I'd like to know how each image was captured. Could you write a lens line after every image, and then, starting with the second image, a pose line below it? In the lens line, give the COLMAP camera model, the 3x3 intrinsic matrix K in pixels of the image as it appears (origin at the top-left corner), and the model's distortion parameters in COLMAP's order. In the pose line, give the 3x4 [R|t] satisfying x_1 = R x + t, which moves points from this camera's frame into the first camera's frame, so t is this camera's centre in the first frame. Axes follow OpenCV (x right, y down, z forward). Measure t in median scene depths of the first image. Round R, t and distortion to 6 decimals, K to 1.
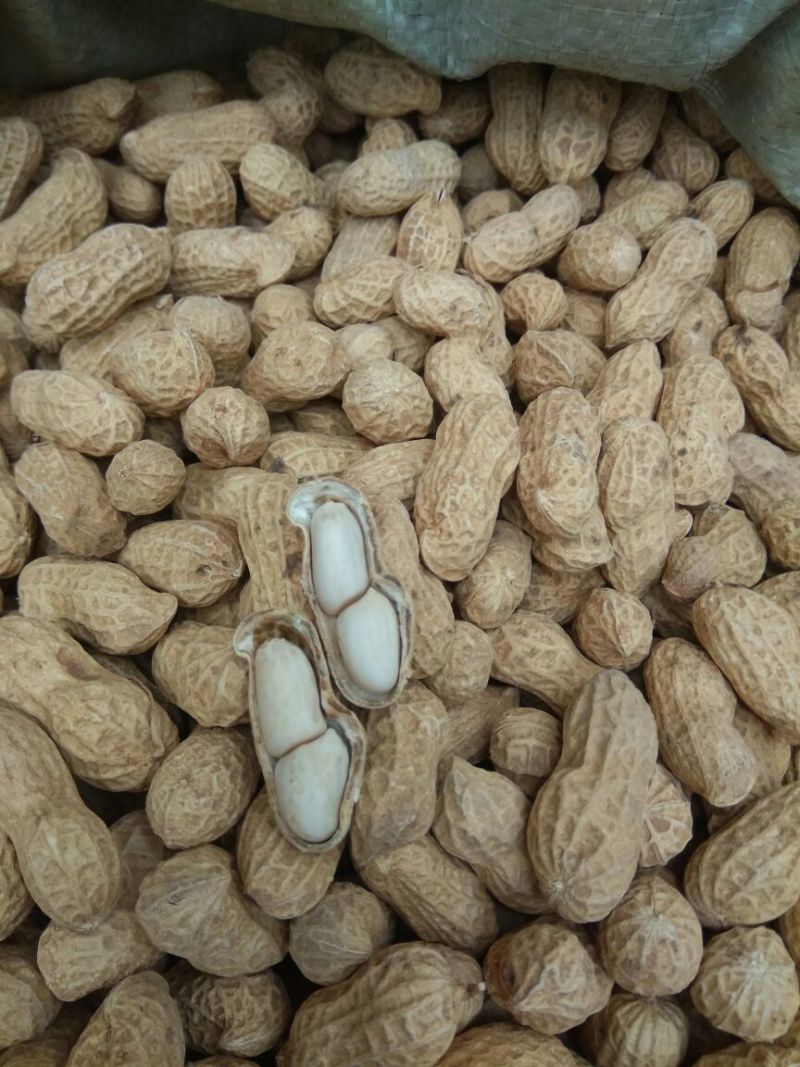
lens RADIAL K [[848.6, 0, 404.2], [0, 848.6, 537.7], [0, 0, 1]] dist [0.118681, -0.256585]
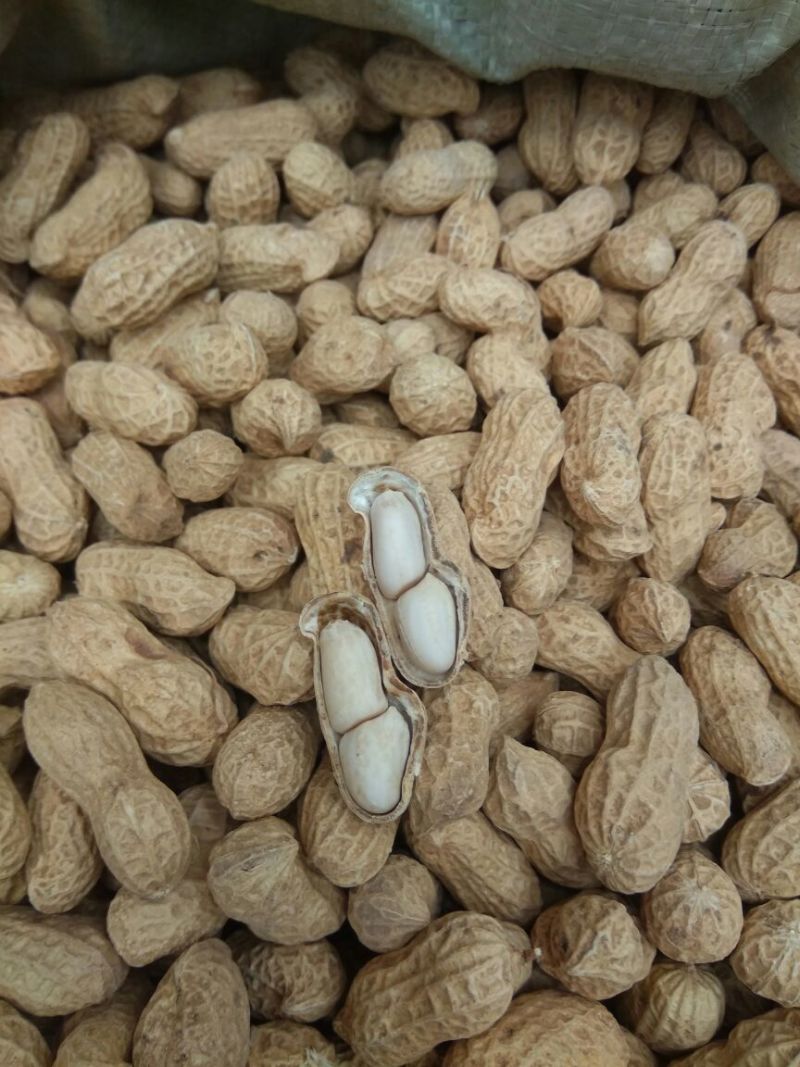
lens RADIAL K [[852.3, 0, 402.3], [0, 852.3, 539.3], [0, 0, 1]] dist [0.111646, -0.252293]
pose [[0.999929, 0.009755, 0.006889, -0.066608], [-0.009789, 0.999940, 0.004899, 0.010753], [-0.006841, -0.004966, 0.999964, -0.039089]]
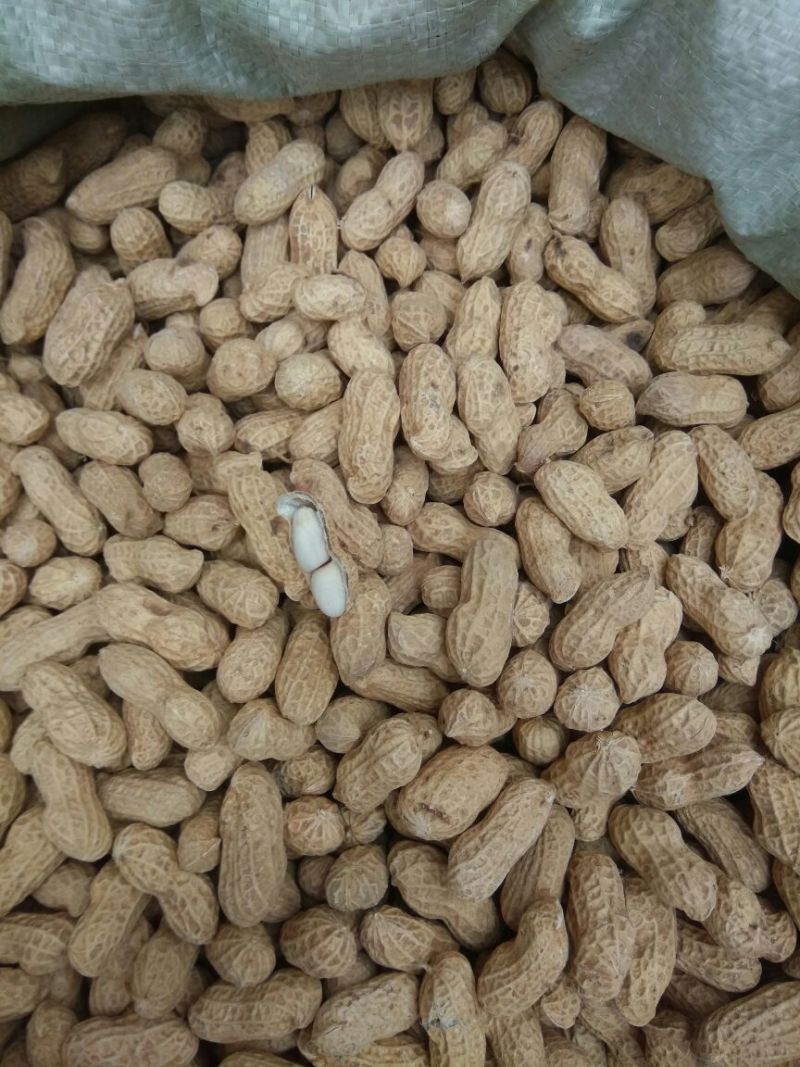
lens RADIAL K [[848.6, 0, 404.2], [0, 848.6, 537.7], [0, 0, 1]] dist [0.118681, -0.256585]
pose [[0.971955, -0.219807, -0.083592, 0.215684], [0.233906, 0.940347, 0.247054, -0.246699], [0.024302, -0.259678, 0.965389, -0.485657]]
